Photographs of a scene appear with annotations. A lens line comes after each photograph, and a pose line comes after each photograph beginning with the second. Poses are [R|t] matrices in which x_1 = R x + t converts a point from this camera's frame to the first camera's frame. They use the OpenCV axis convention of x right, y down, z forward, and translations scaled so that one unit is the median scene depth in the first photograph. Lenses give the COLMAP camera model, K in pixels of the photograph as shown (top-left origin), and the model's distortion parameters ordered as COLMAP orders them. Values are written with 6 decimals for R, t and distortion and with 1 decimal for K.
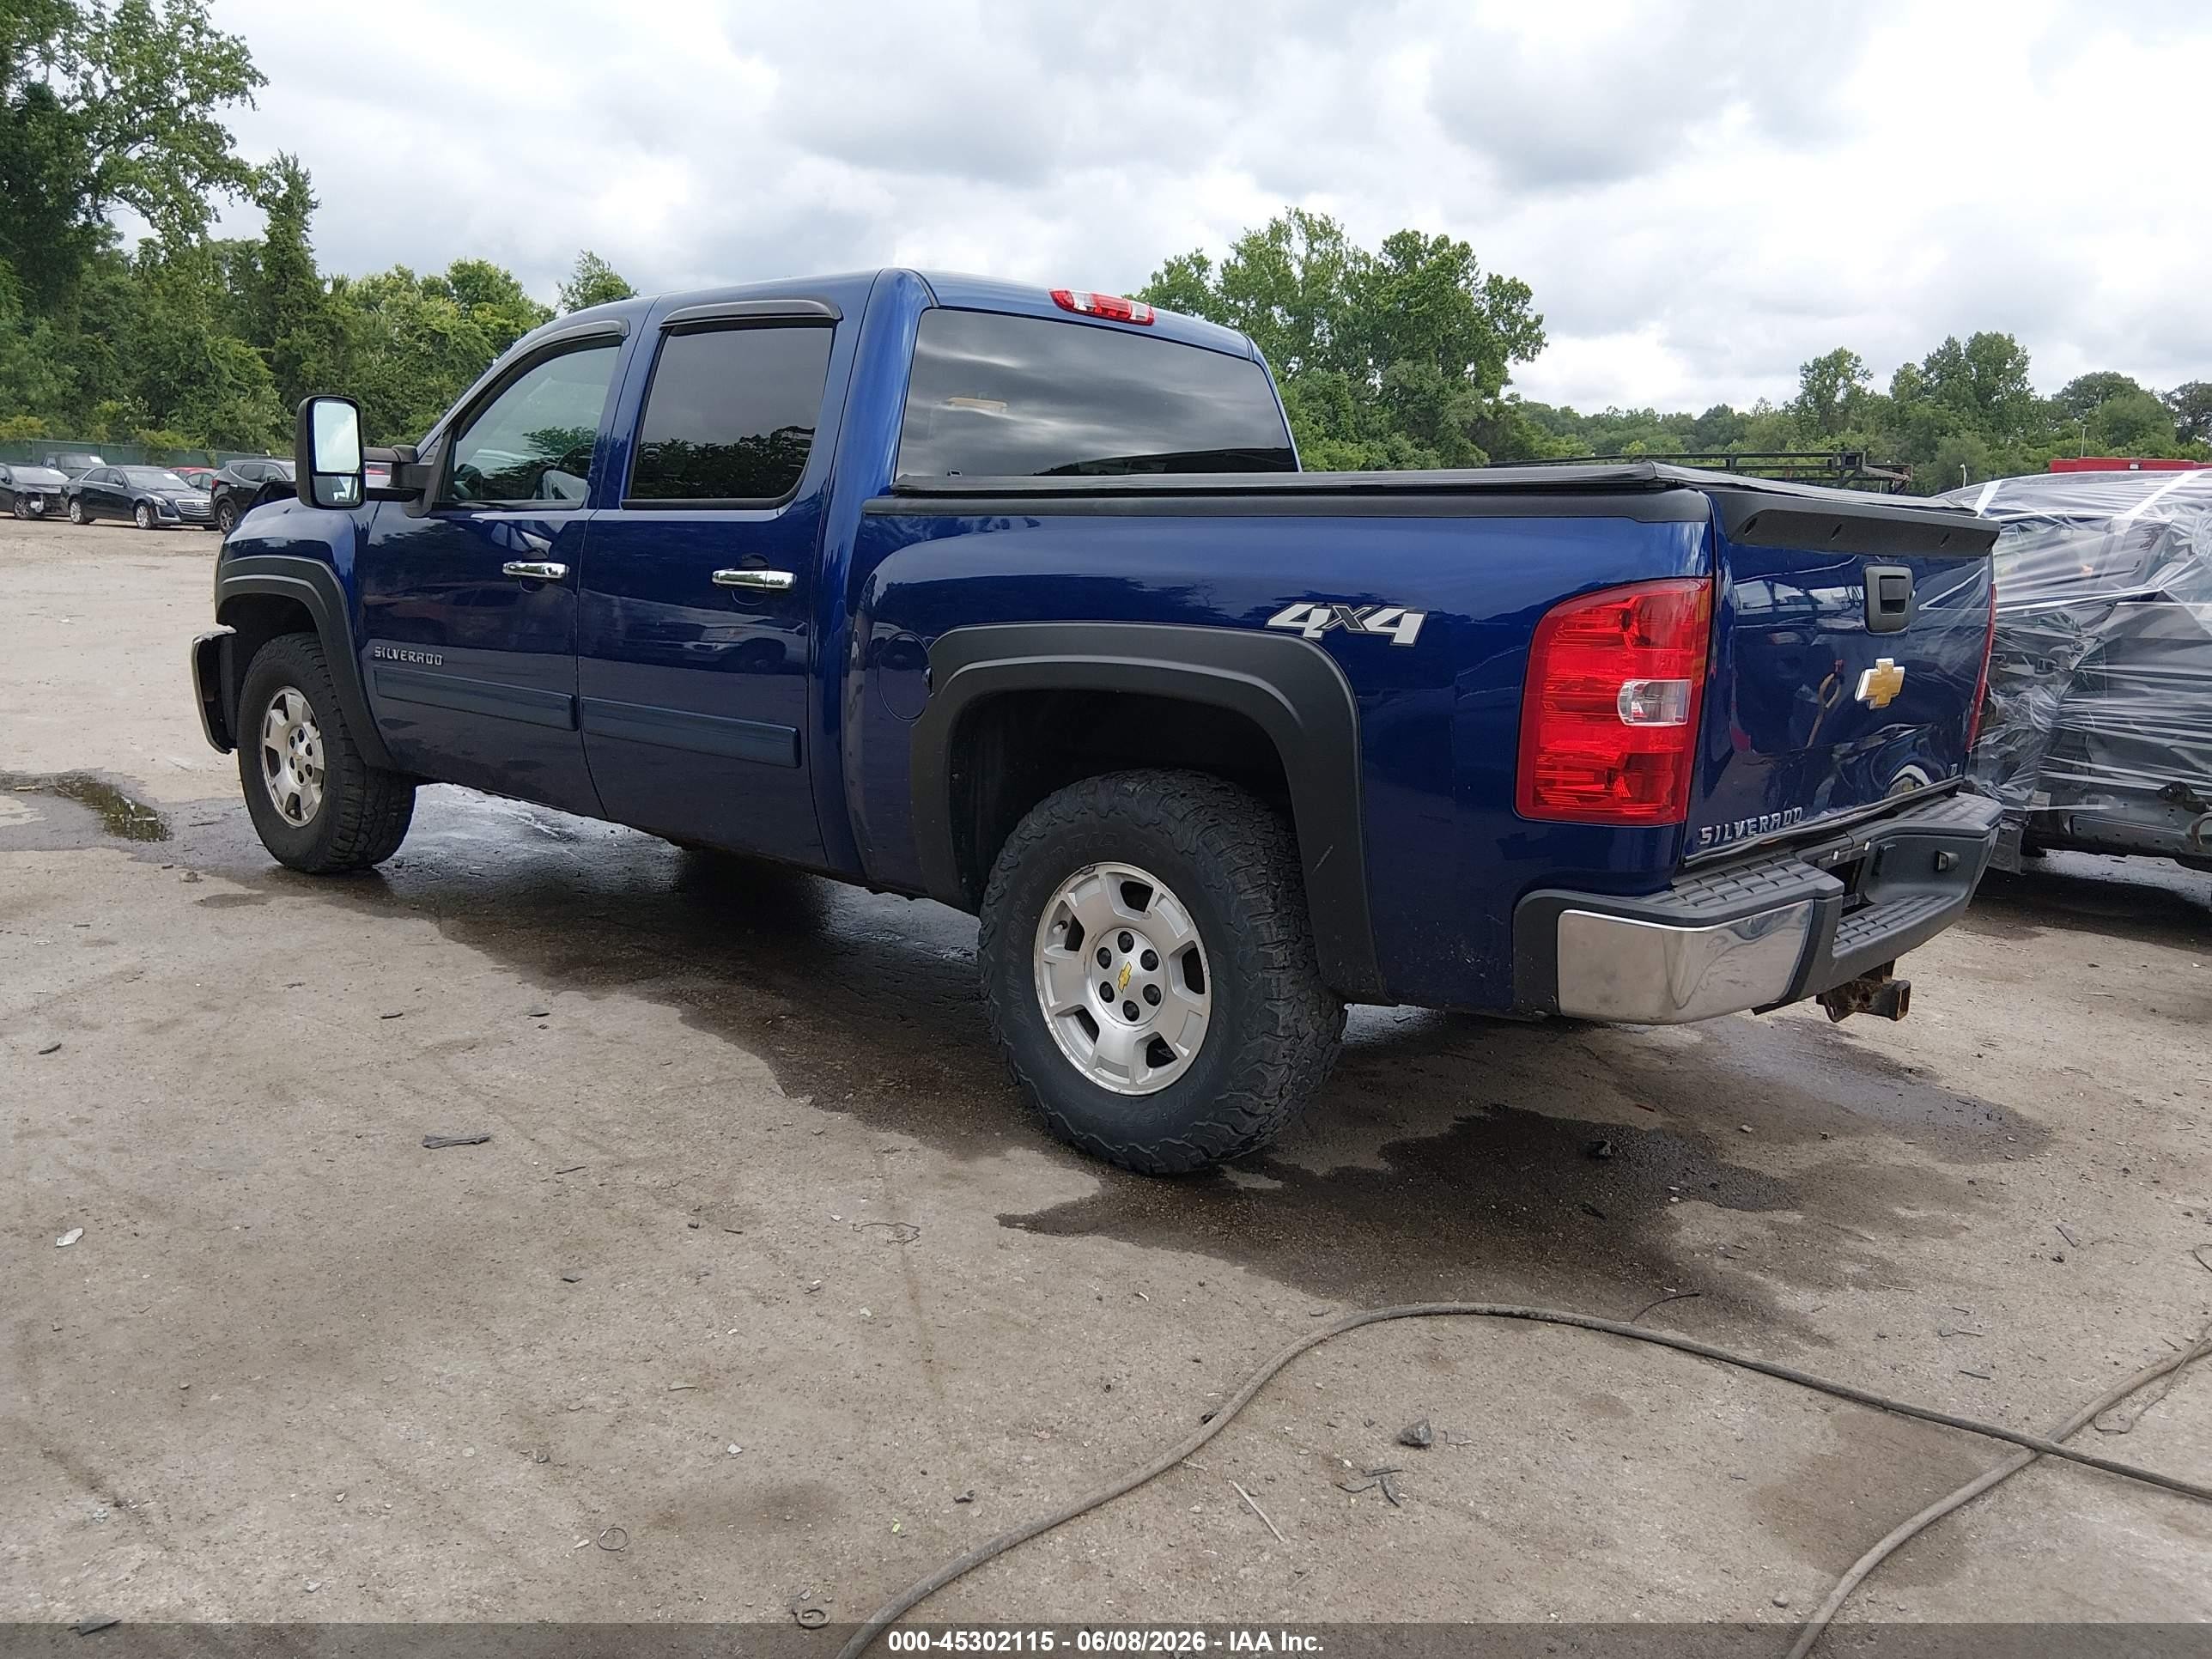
lens RADIAL K [[1753.0, 0, 1112.5], [0, 1753.0, 841.3], [0, 0, 1]] dist [0.136325, -0.246745]
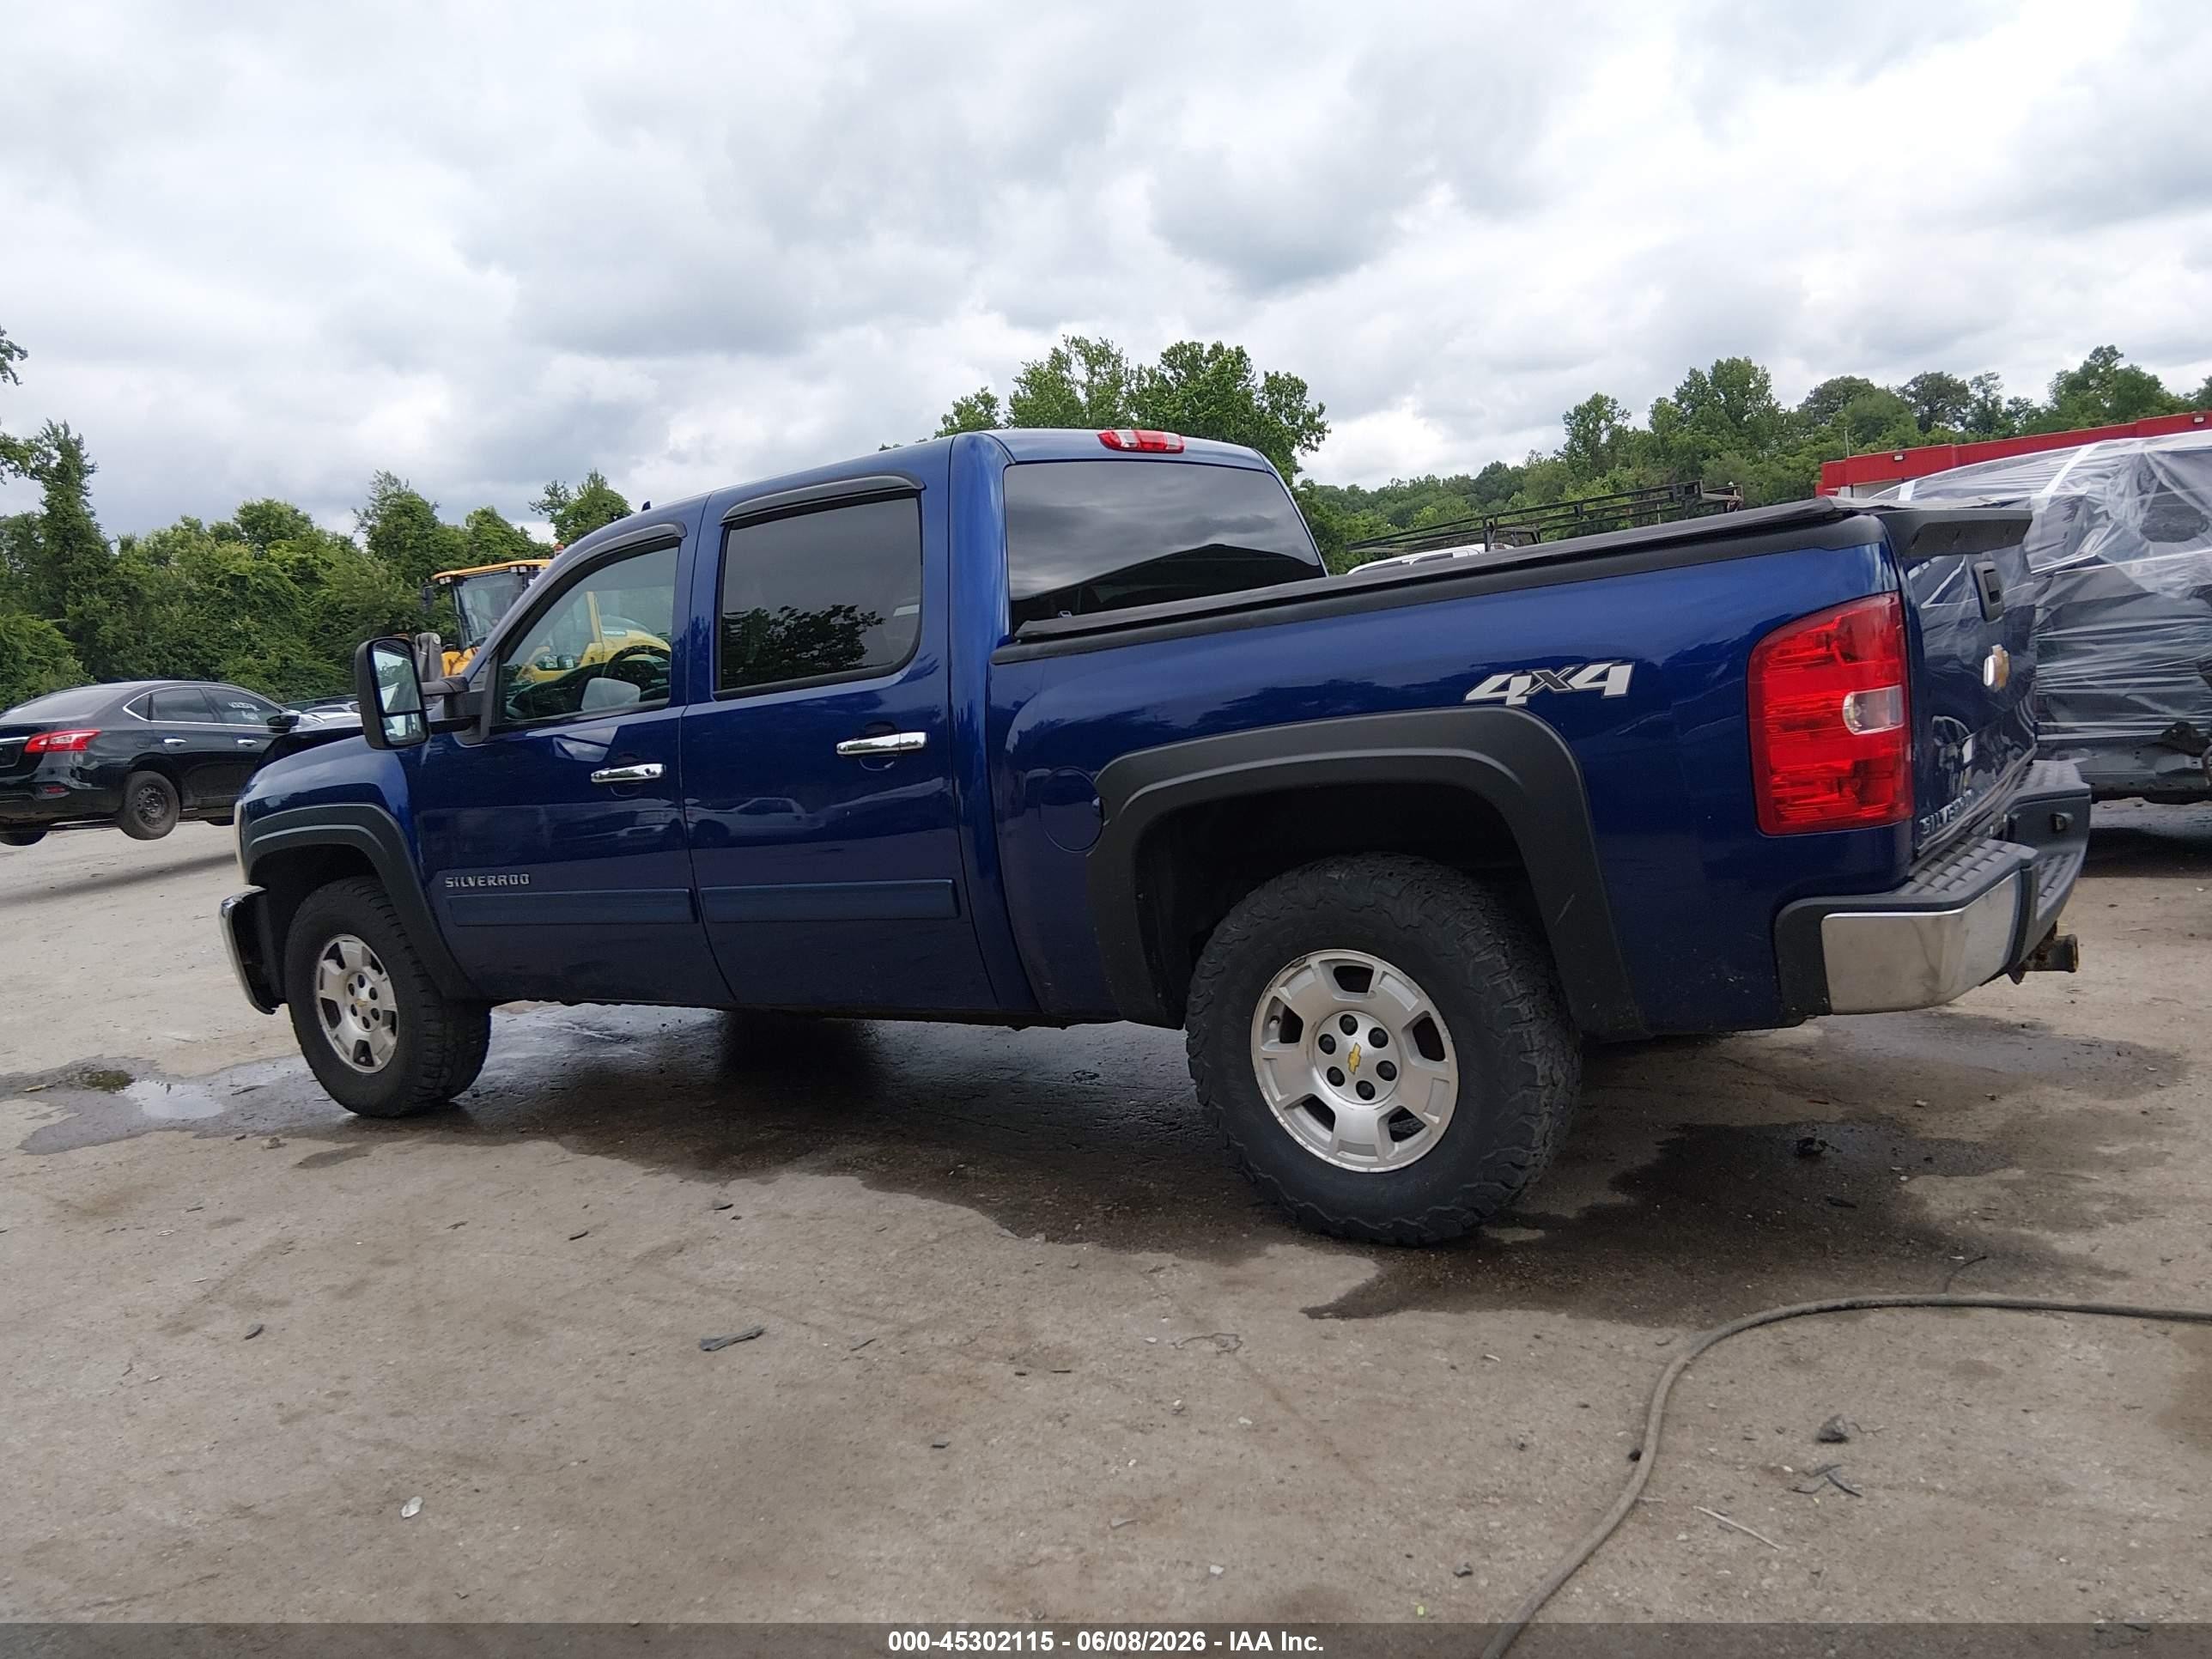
lens RADIAL K [[1740.9, 0, 1102.6], [0, 1740.9, 826.4], [0, 0, 1]] dist [0.134804, -0.233838]
pose [[0.982437, -0.163202, 0.090460, -0.139344], [0.169568, 0.983184, -0.067789, -0.008186], [-0.077876, 0.081937, 0.993590, -0.014619]]
